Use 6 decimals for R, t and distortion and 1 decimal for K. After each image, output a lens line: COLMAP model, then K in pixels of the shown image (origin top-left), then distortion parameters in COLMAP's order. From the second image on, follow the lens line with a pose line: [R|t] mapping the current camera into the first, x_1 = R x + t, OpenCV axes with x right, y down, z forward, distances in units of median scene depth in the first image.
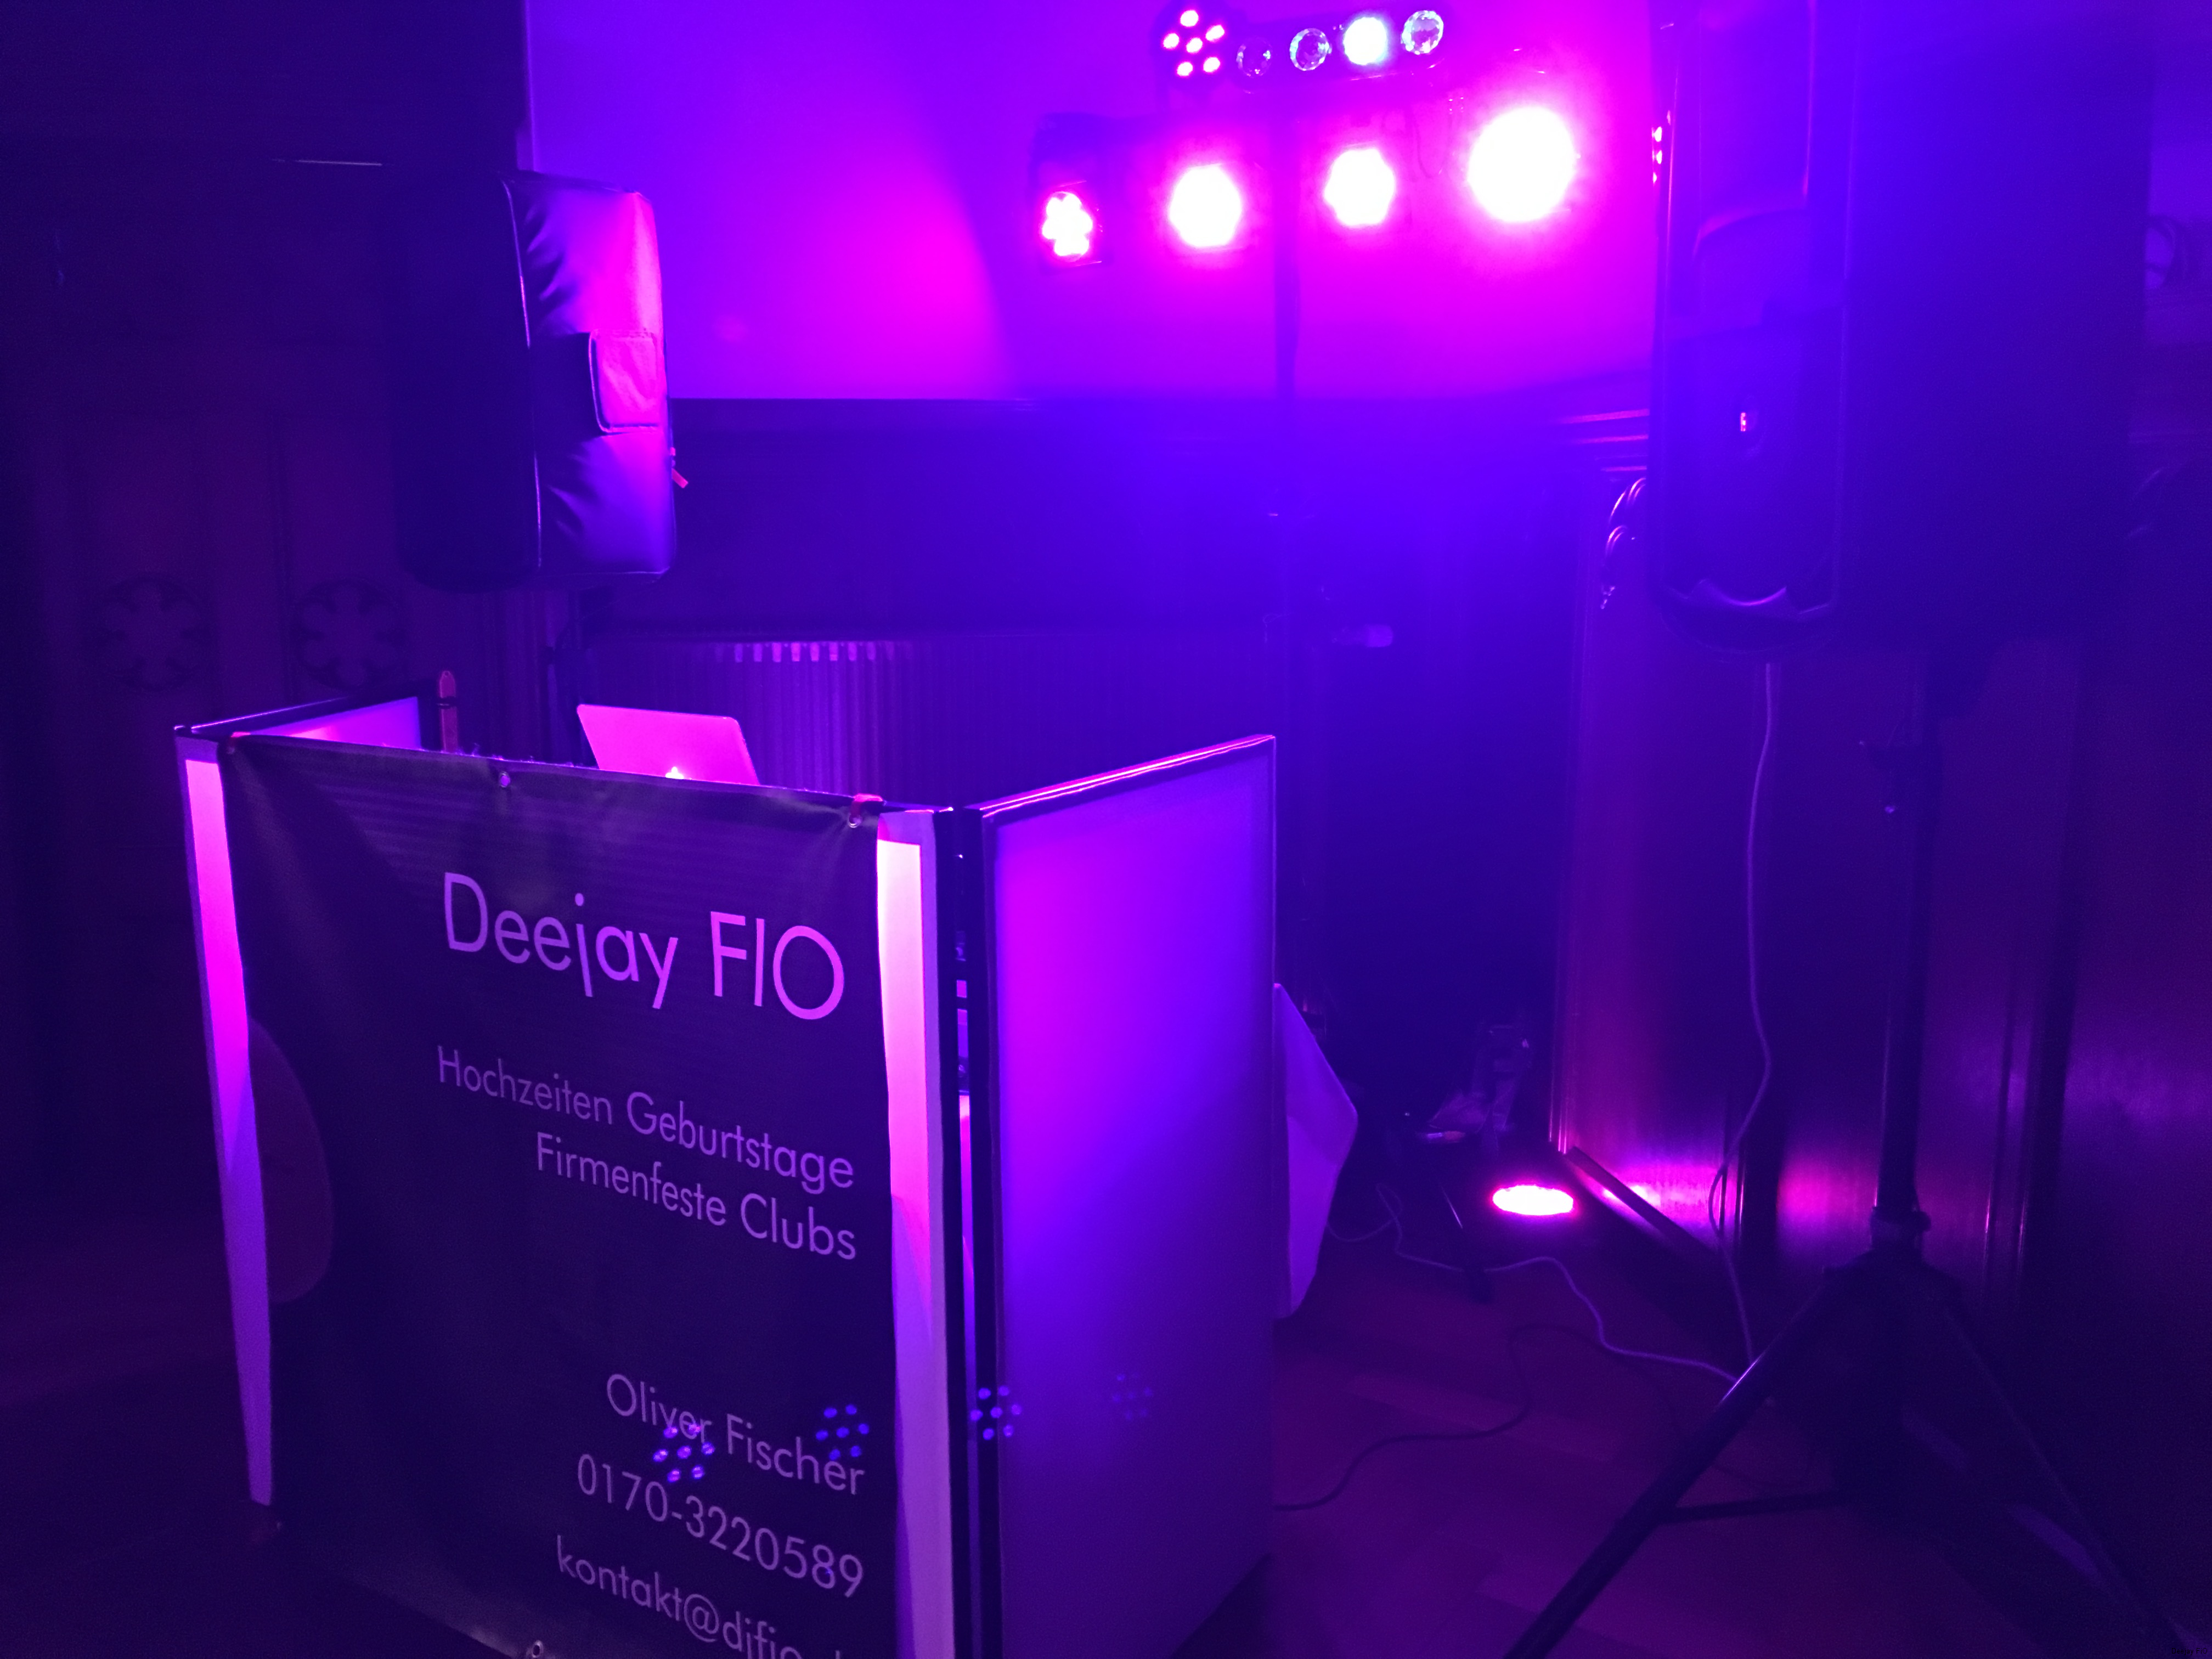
lens RADIAL K [[1854.6, 0, 1106.0], [0, 1854.6, 829.5], [0, 0, 1]] dist [0.010132, 0.006054]
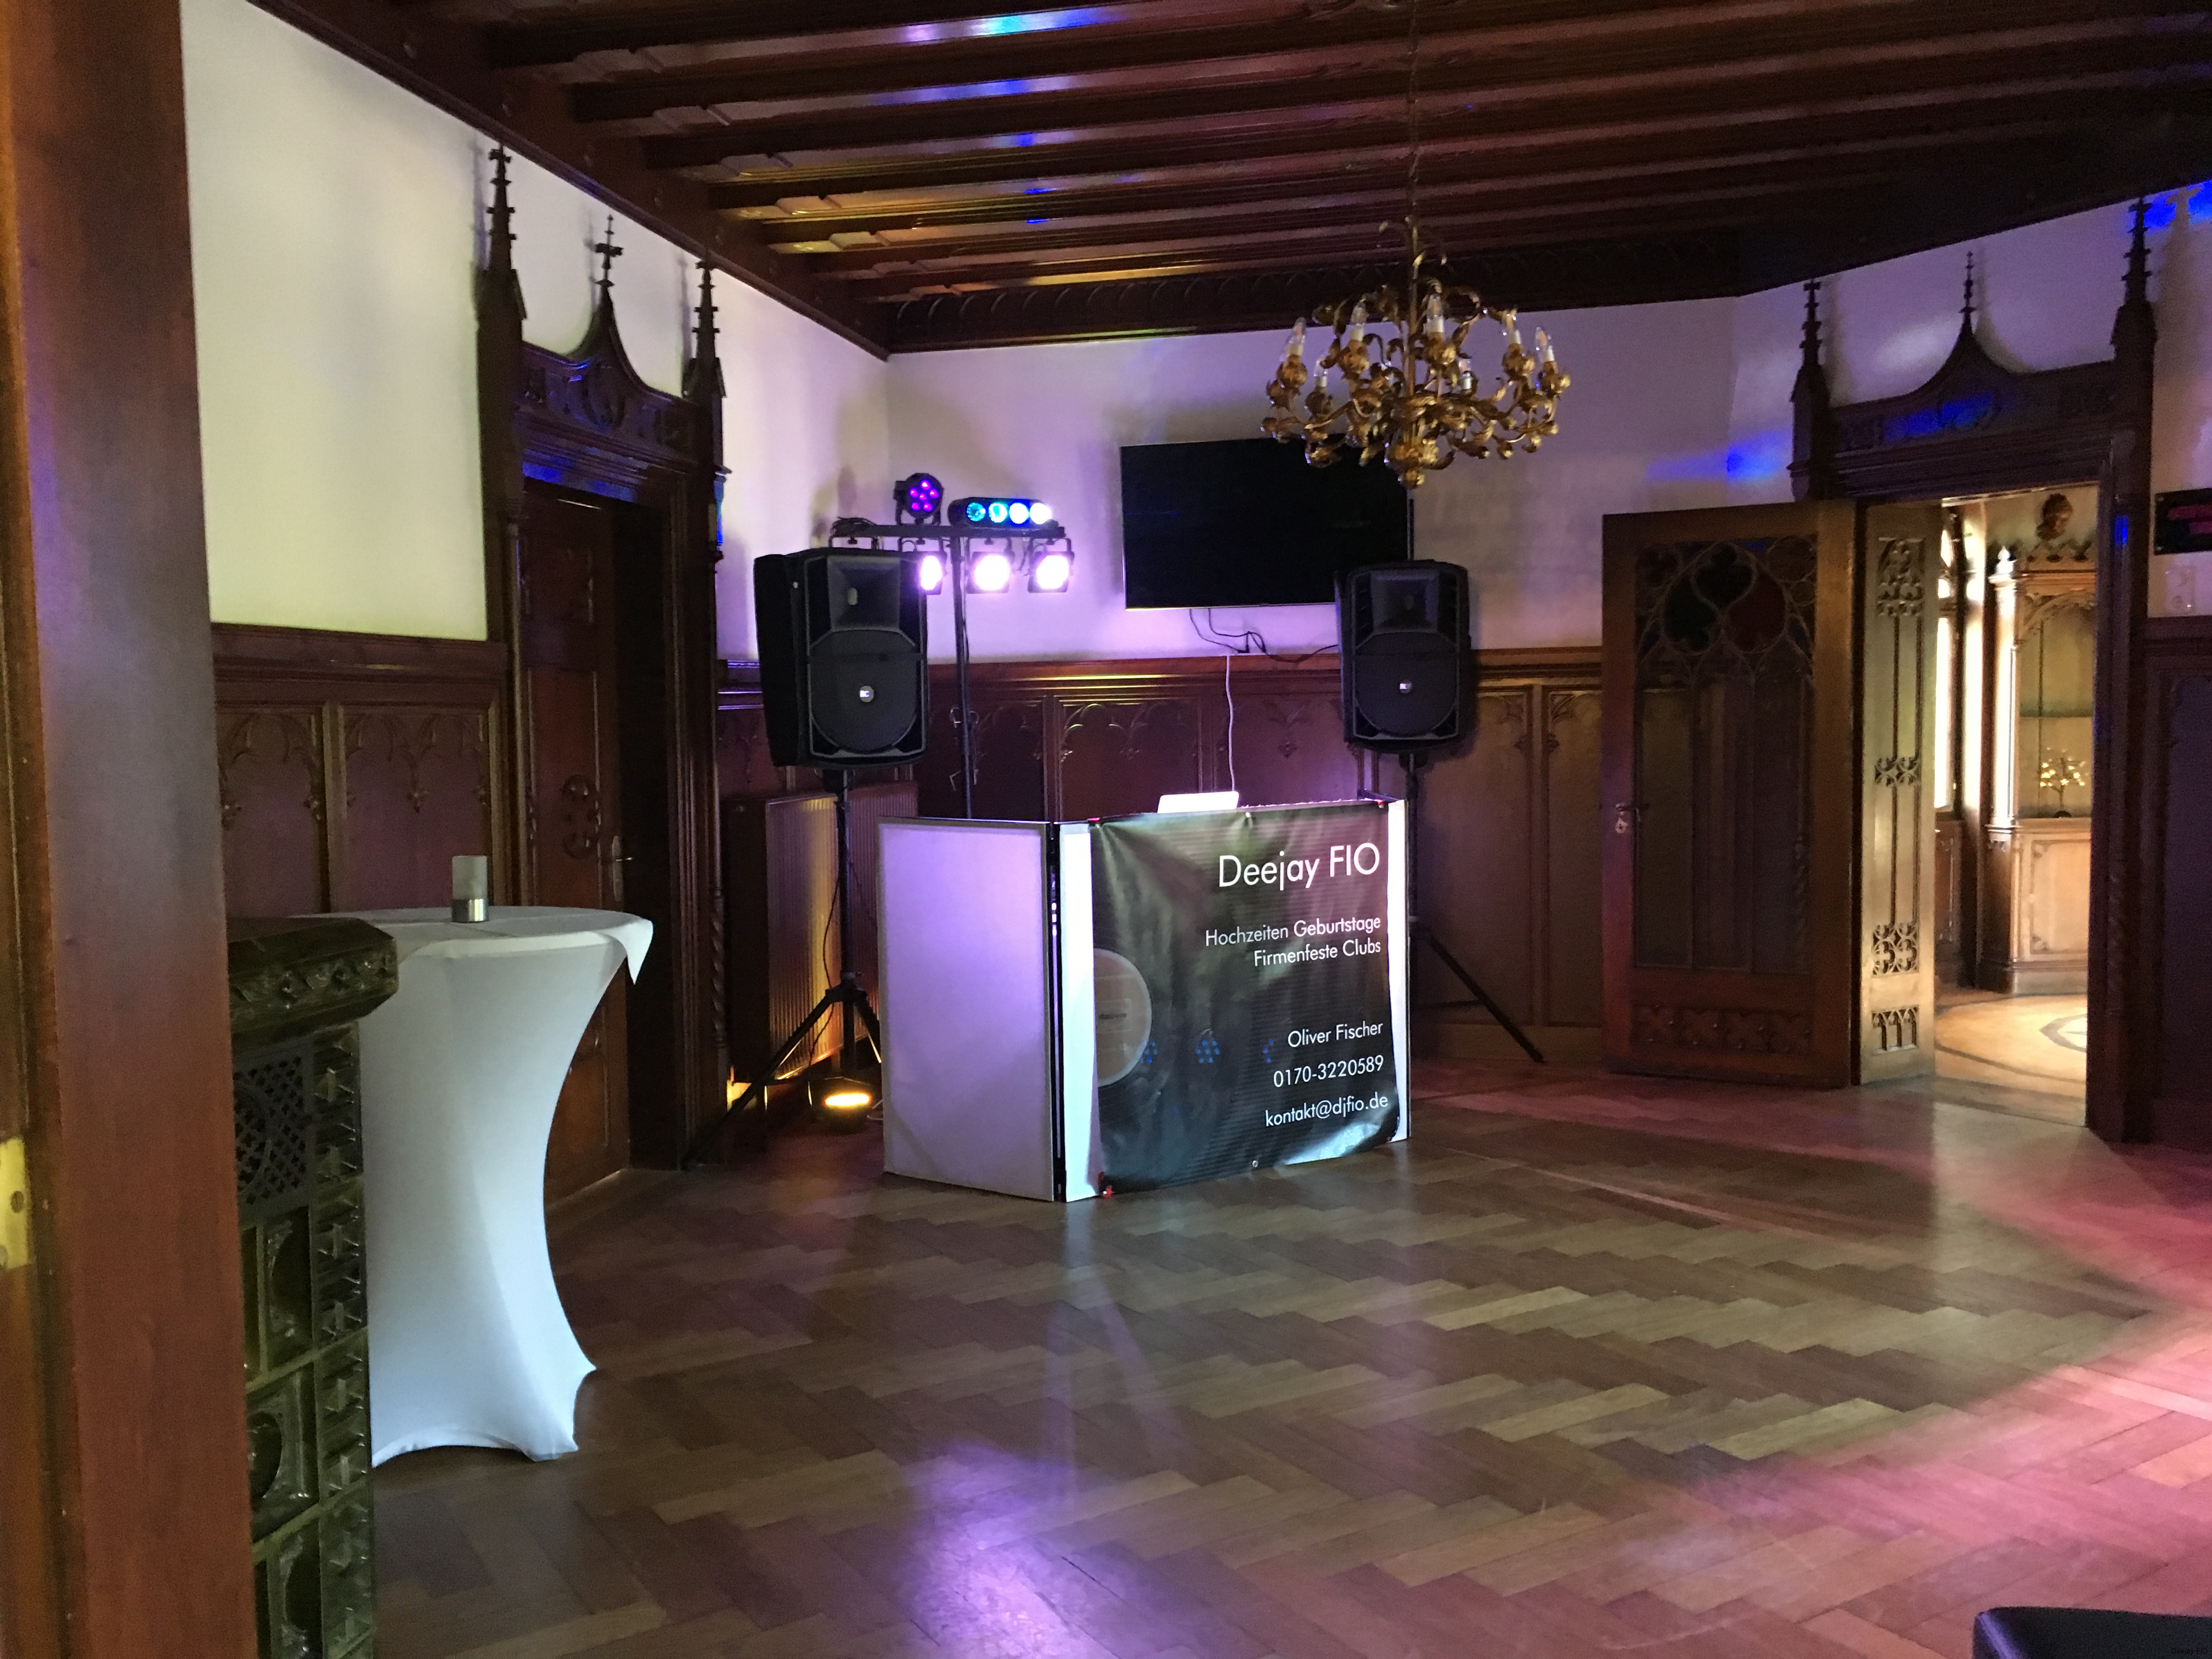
lens RADIAL K [[1854.6, 0, 1106.0], [0, 1854.6, 829.5], [0, 0, 1]] dist [0.010132, 0.006054]
pose [[0.388835, -0.050368, 0.919929, -2.989117], [0.171351, 0.985036, -0.018494, 0.008128], [-0.905232, 0.164822, 0.391648, 0.149772]]
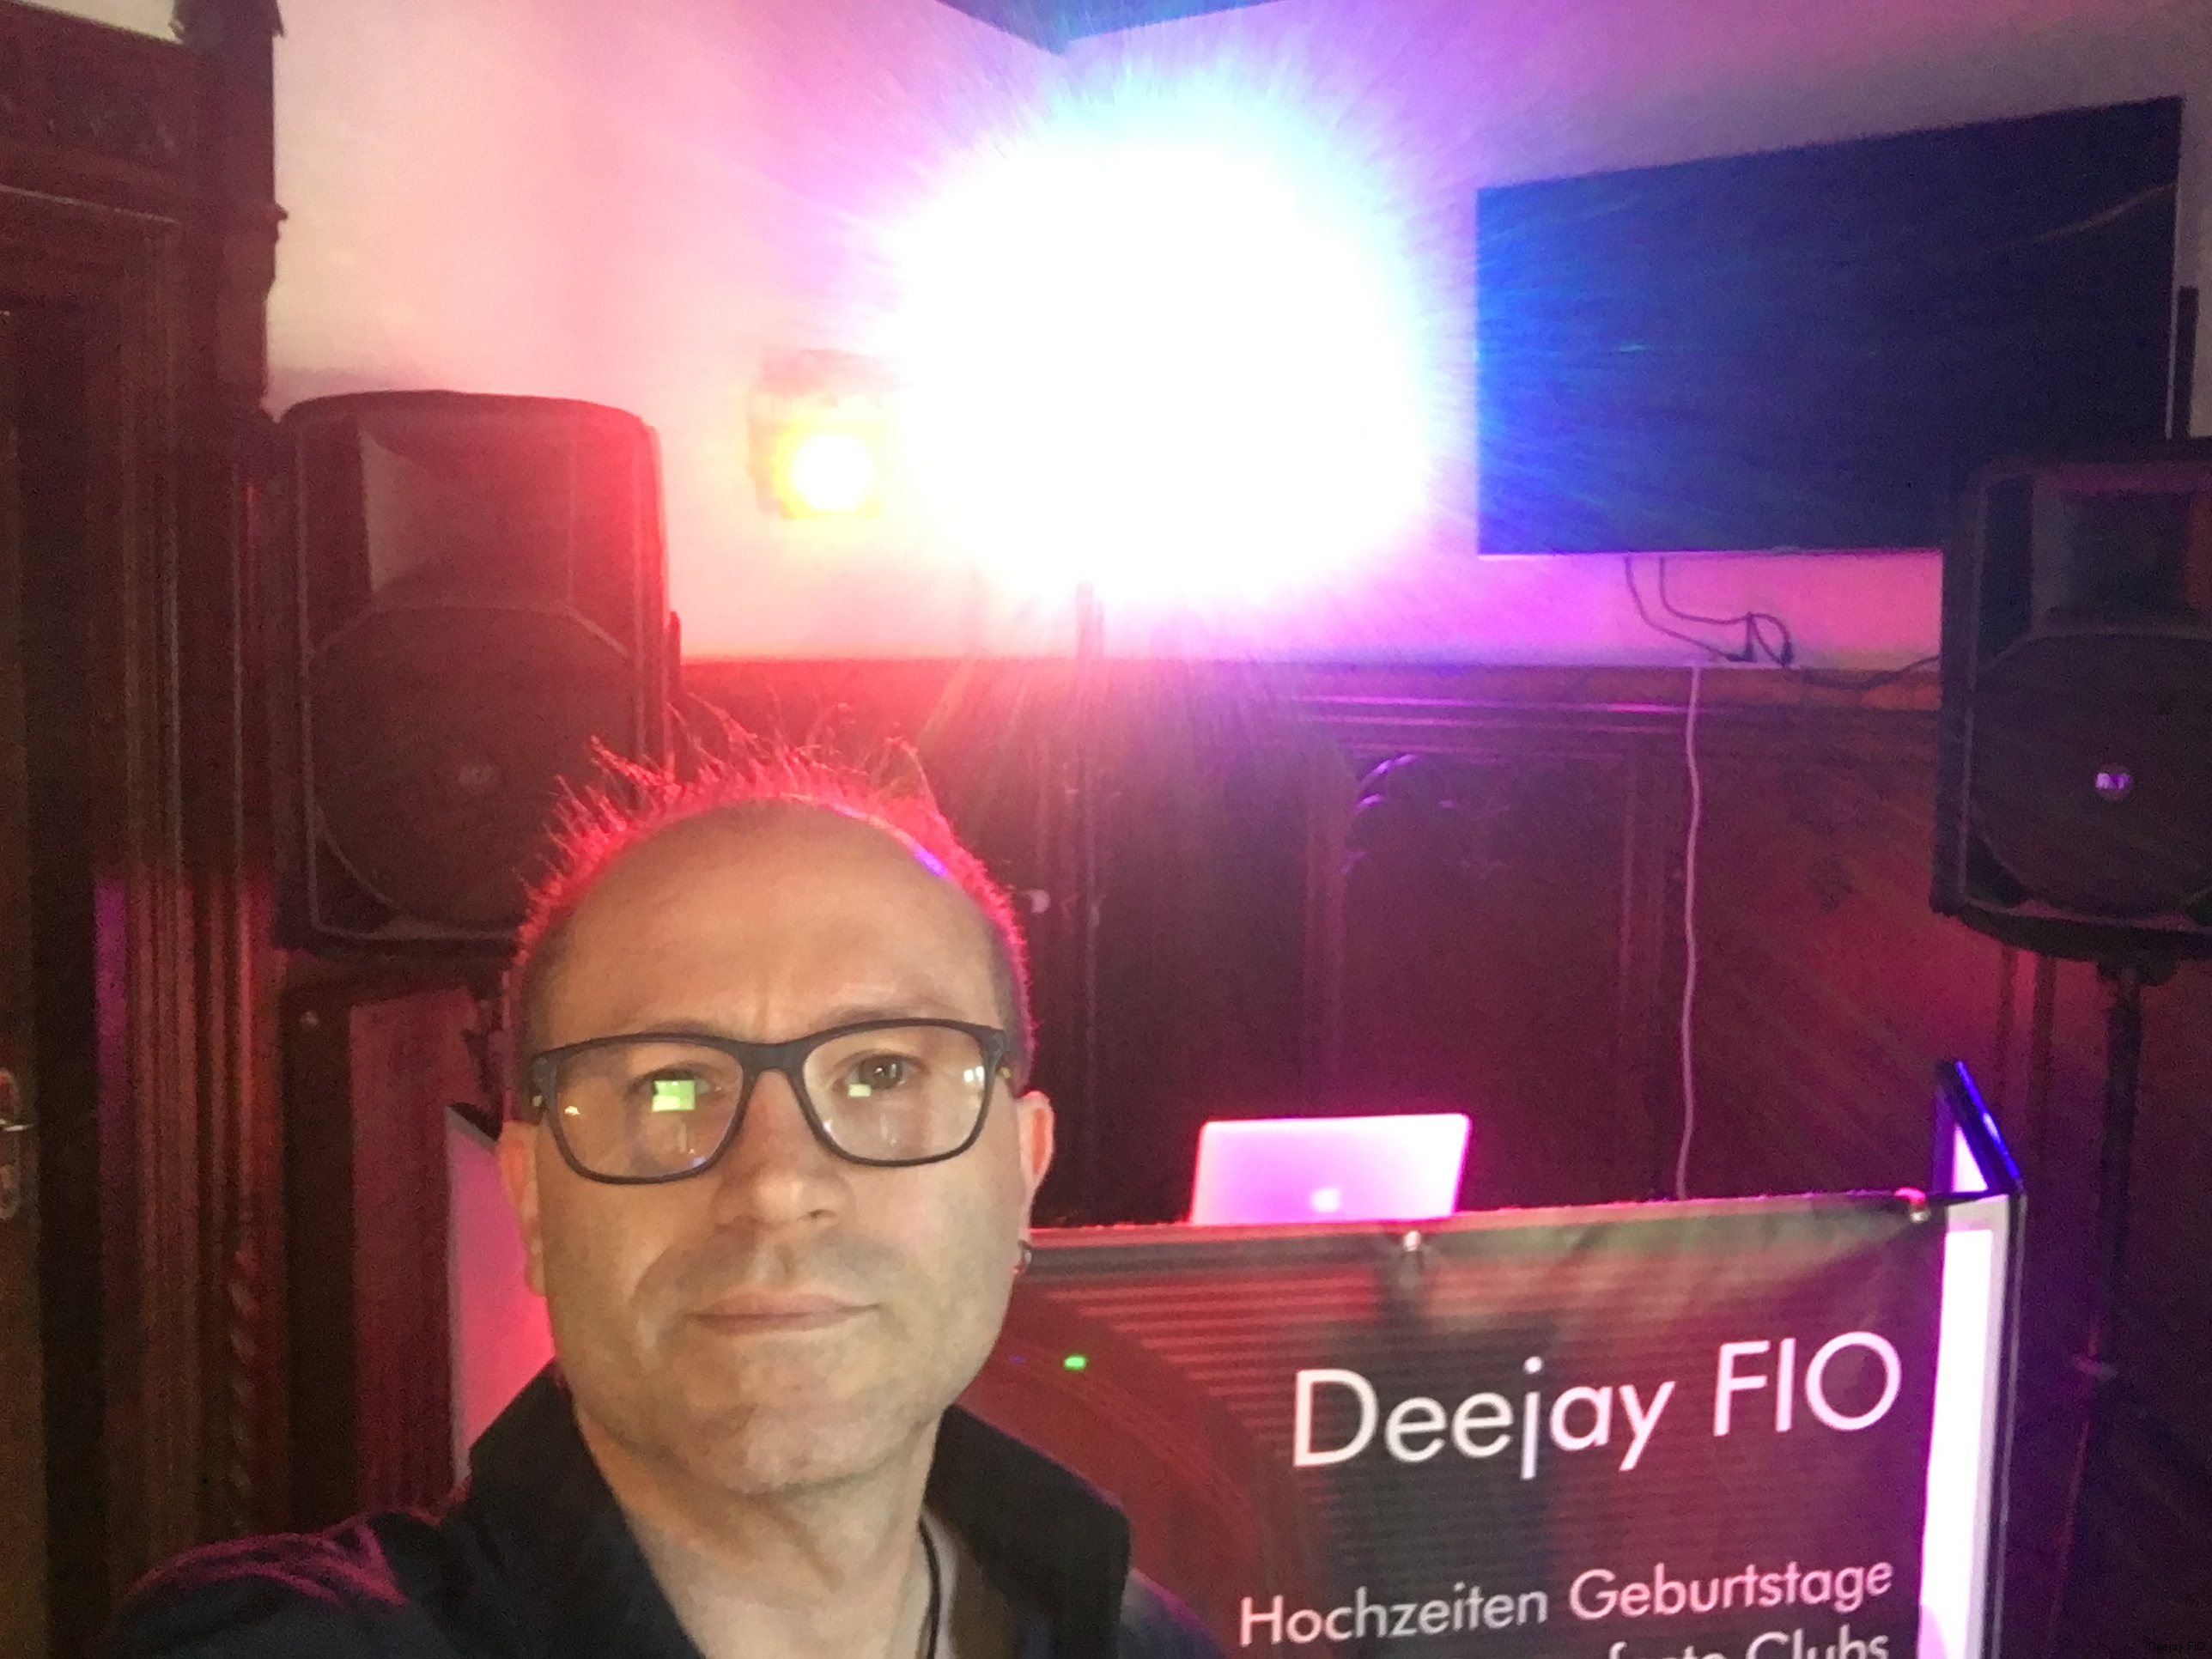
lens RADIAL K [[2082.8, 0, 1106.0], [0, 2082.8, 829.5], [0, 0, 1]] dist [-0.036771, -0.000925]
pose [[0.695042, -0.035203, 0.718106, -1.122326], [0.099083, 0.993960, -0.047175, -0.186861], [-0.712109, 0.103941, 0.694333, 0.457437]]
